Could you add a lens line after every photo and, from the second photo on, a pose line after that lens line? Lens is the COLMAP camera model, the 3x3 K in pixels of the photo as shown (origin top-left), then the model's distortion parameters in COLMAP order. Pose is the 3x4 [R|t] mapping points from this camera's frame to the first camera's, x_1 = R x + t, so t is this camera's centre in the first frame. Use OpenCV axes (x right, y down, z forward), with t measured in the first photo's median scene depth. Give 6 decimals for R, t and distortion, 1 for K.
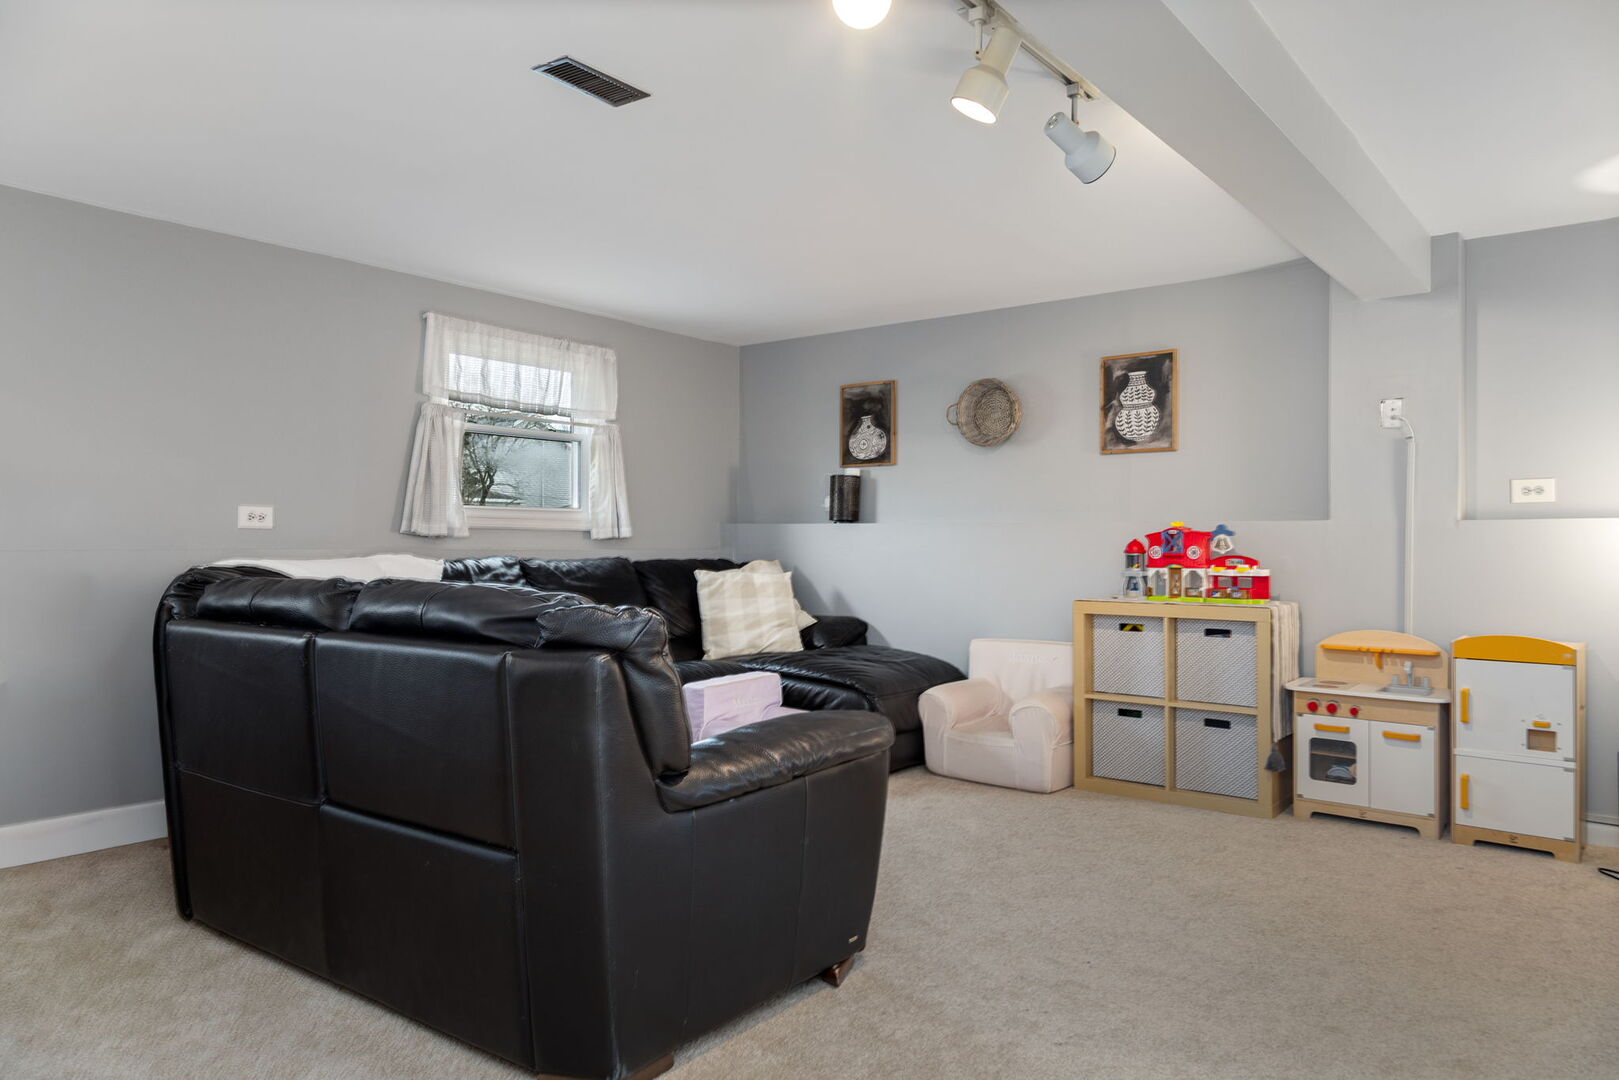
lens RADIAL K [[1069.2, 0, 809.5], [0, 1069.2, 540.0], [0, 0, 1]] dist [0.011653, -0.000432]
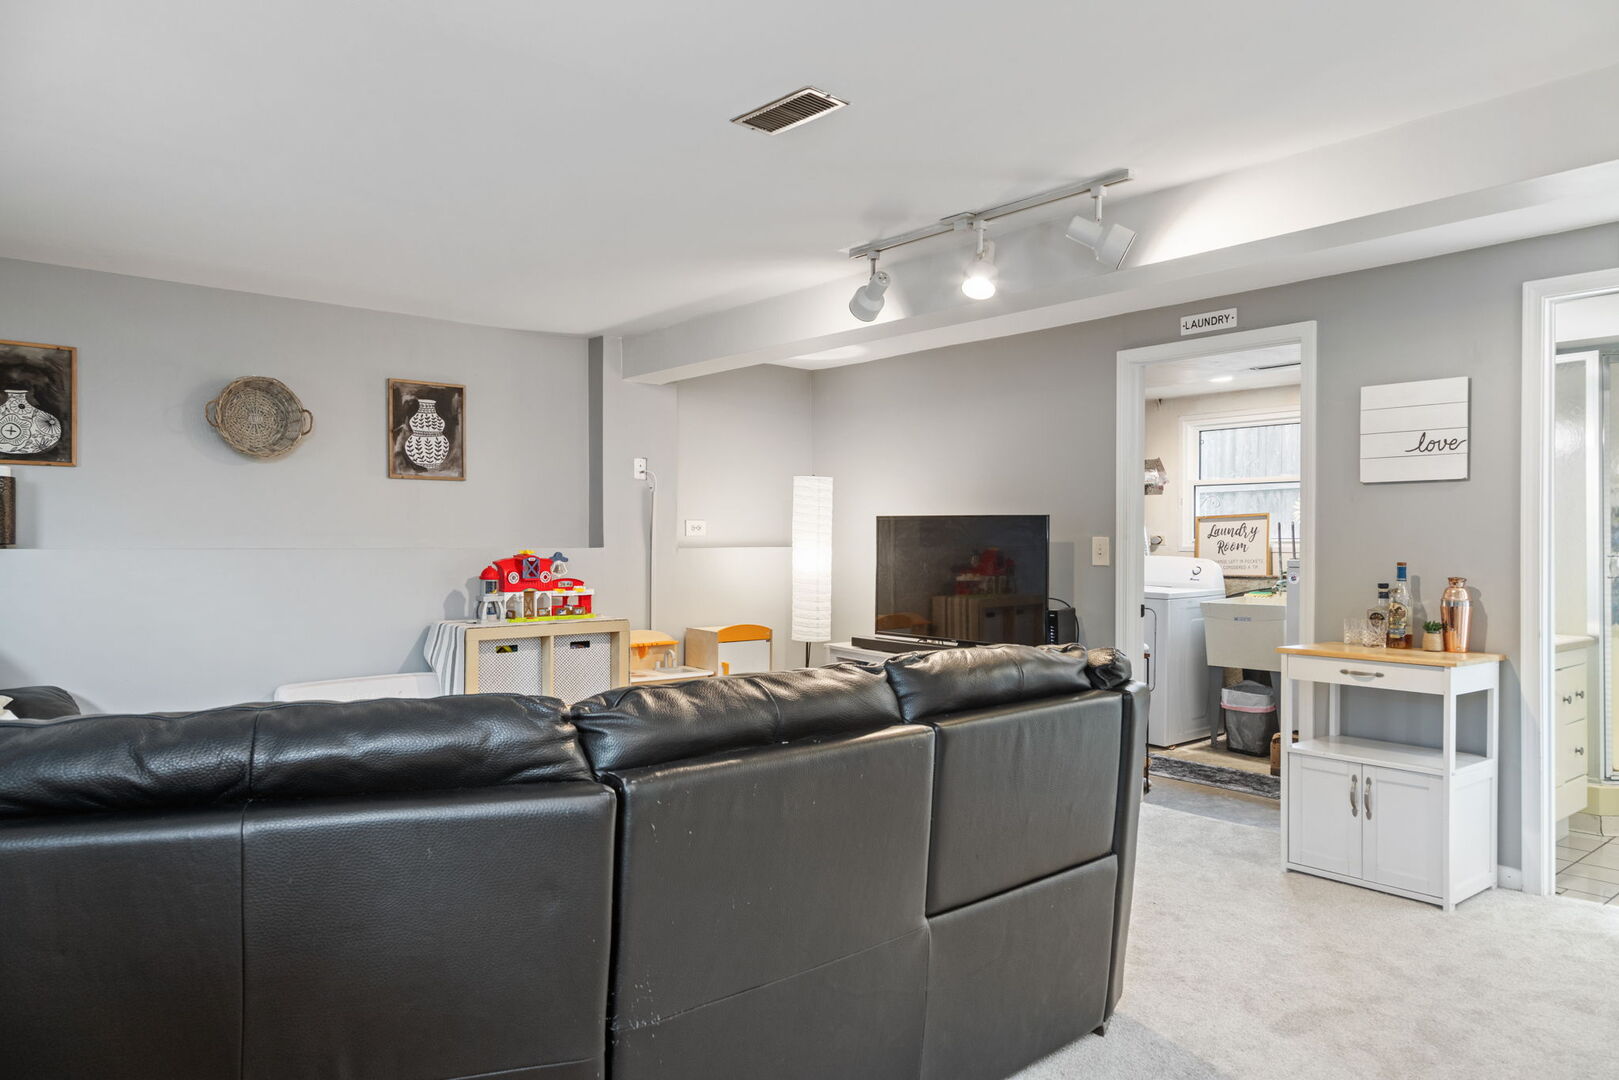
lens RADIAL K [[1069.2, 0, 809.5], [0, 1069.2, 540.0], [0, 0, 1]] dist [0.011653, -0.000432]
pose [[0.187813, -0.011019, 0.982143, -0.635692], [-0.007224, 0.999895, 0.012600, -0.039971], [-0.982178, -0.009461, 0.187713, 0.457693]]
